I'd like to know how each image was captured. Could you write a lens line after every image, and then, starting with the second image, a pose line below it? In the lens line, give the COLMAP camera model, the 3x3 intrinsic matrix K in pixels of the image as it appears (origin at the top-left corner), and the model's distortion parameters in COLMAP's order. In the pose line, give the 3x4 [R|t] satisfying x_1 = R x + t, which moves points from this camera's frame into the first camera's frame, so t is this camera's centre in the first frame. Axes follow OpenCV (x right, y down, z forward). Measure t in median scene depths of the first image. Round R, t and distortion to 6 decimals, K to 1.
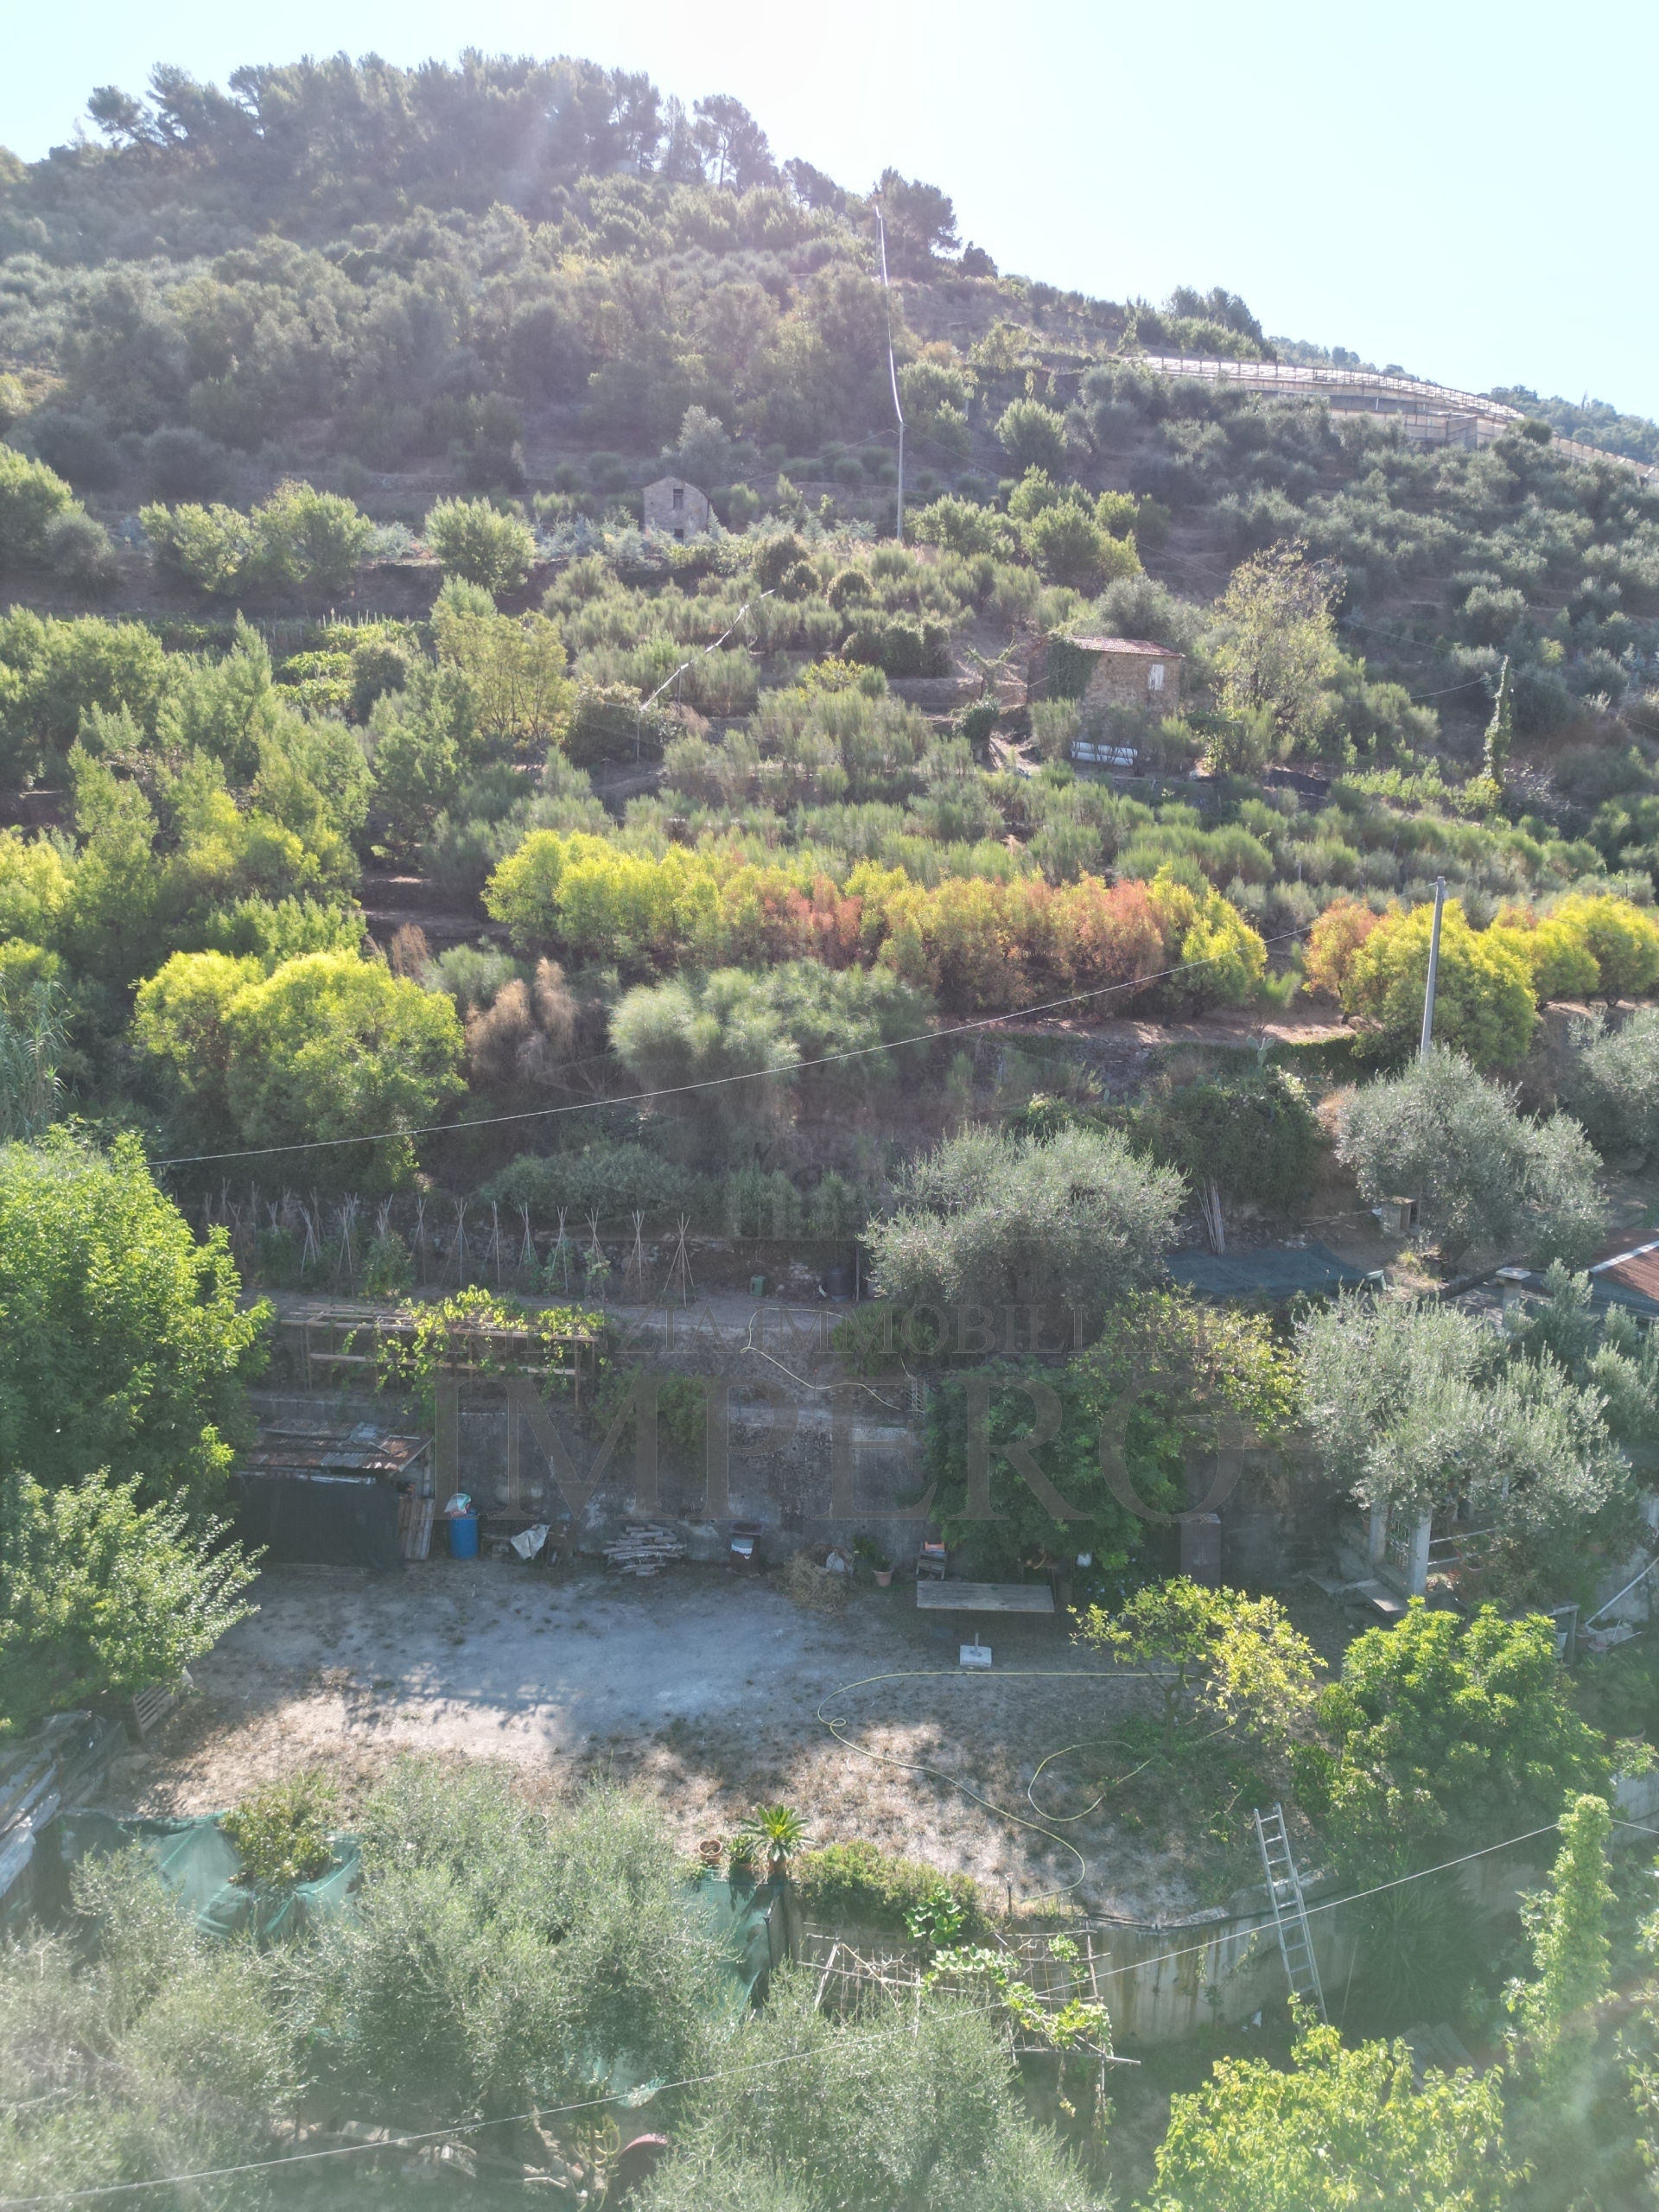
lens RADIAL K [[1546.5, 0, 833.4], [0, 1546.5, 1098.1], [0, 0, 1]] dist [0.070983, -0.061746]
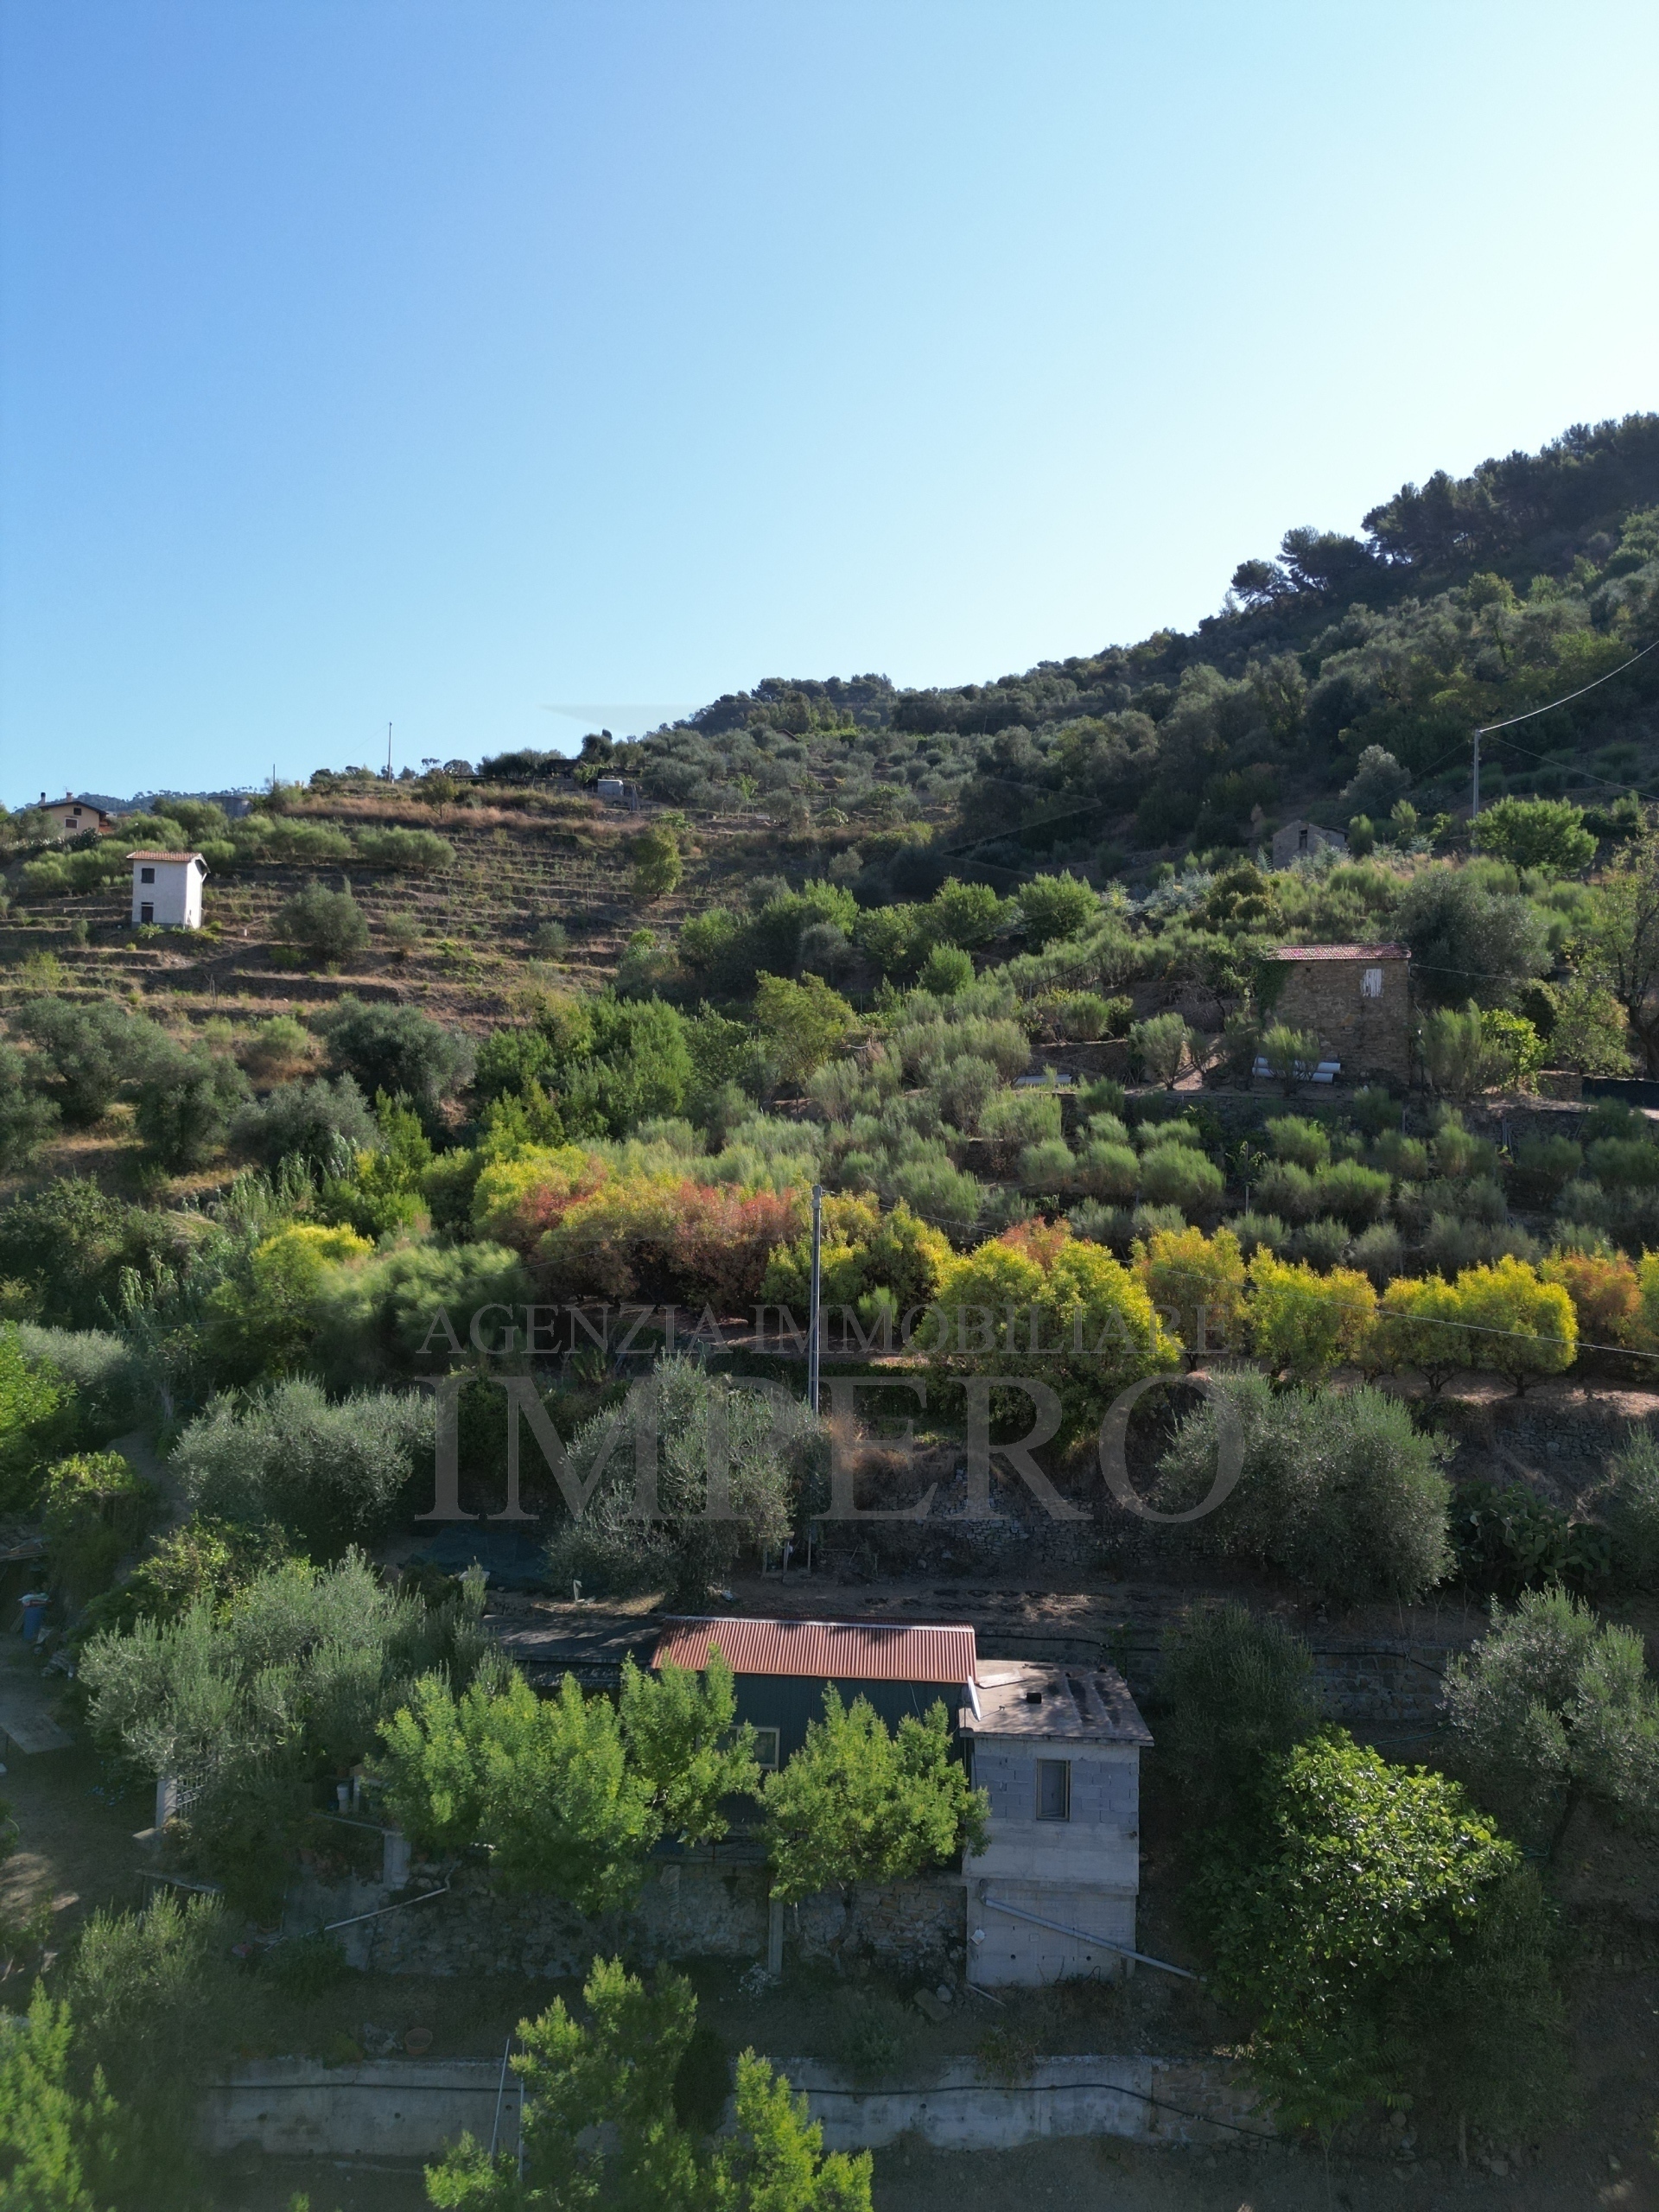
lens RADIAL K [[1550.1, 0, 832.8], [0, 1550.1, 1094.1], [0, 0, 1]] dist [0.065225, -0.057808]
pose [[0.700084, -0.024426, -0.713643, 0.939020], [-0.133785, 0.977230, -0.164692, -0.036935], [0.701416, 0.210773, 0.680875, 0.311570]]
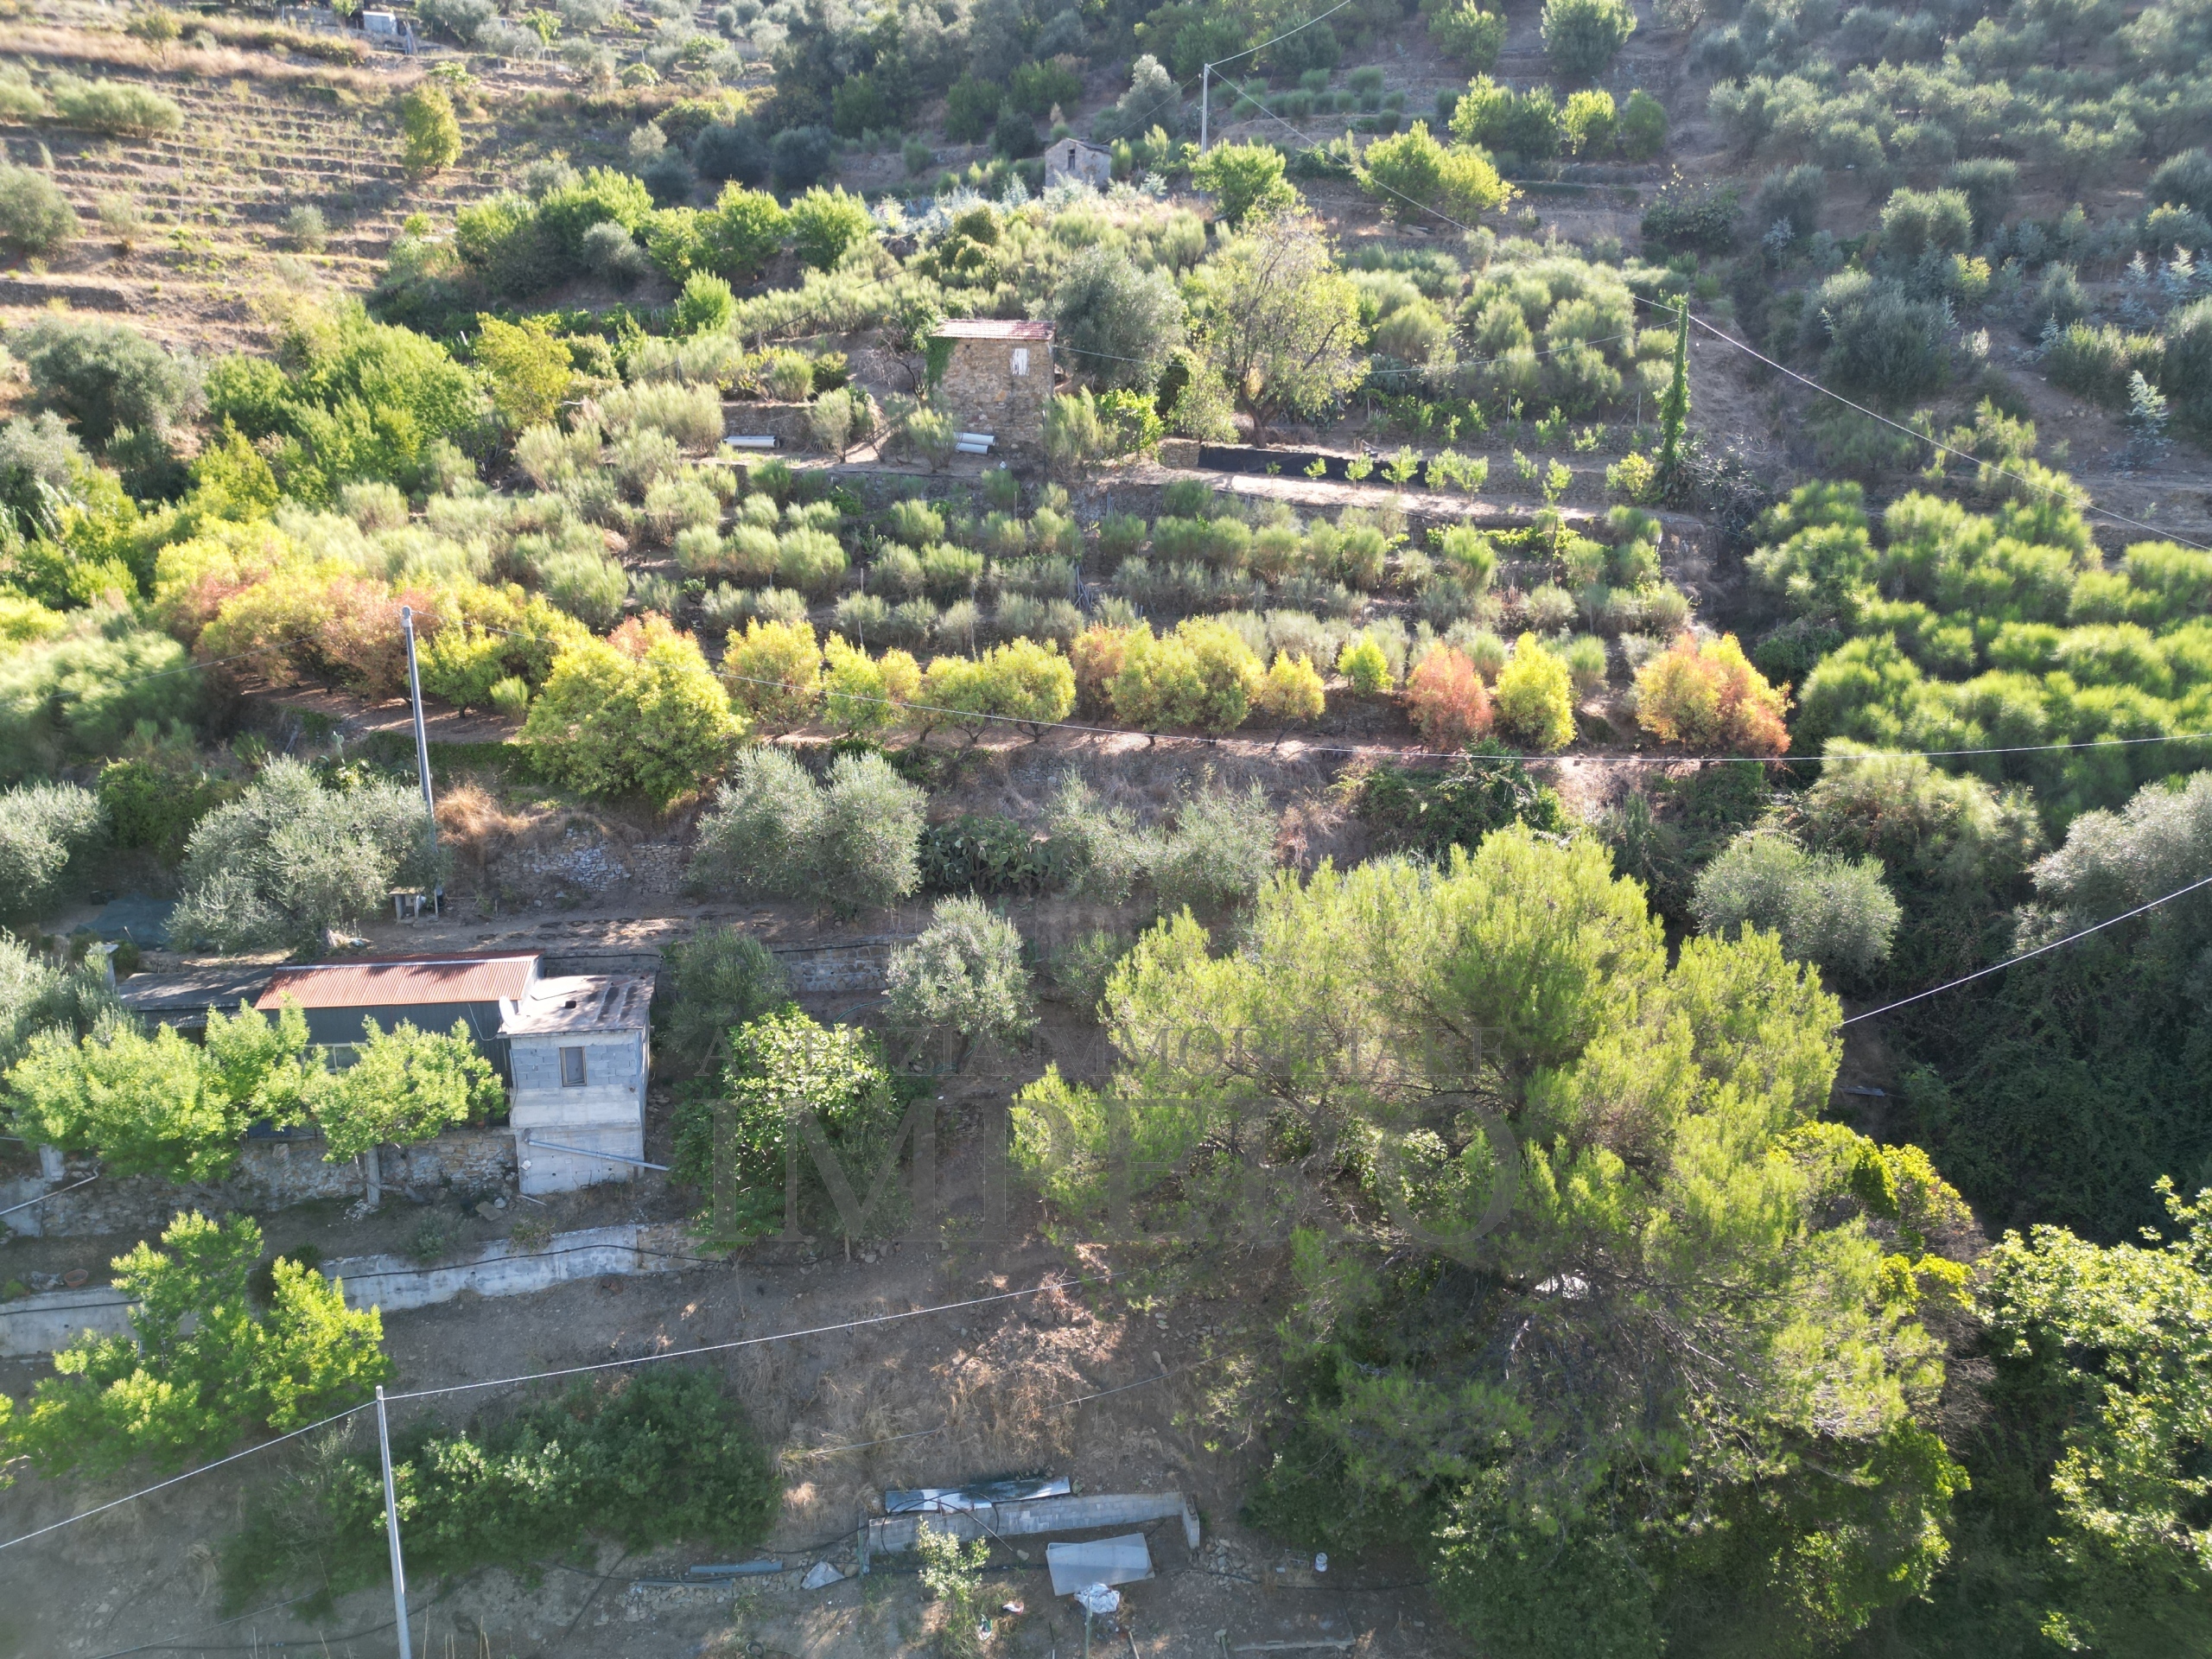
lens RADIAL K [[1550.1, 0, 1115.2], [0, 1550.1, 831.7], [0, 0, 1]] dist [0.065225, -0.057808]
pose [[0.837163, 0.140720, -0.528541, 1.244474], [-0.098170, 0.989303, 0.107901, -0.134310], [0.538071, -0.038444, 0.842022, 0.290705]]
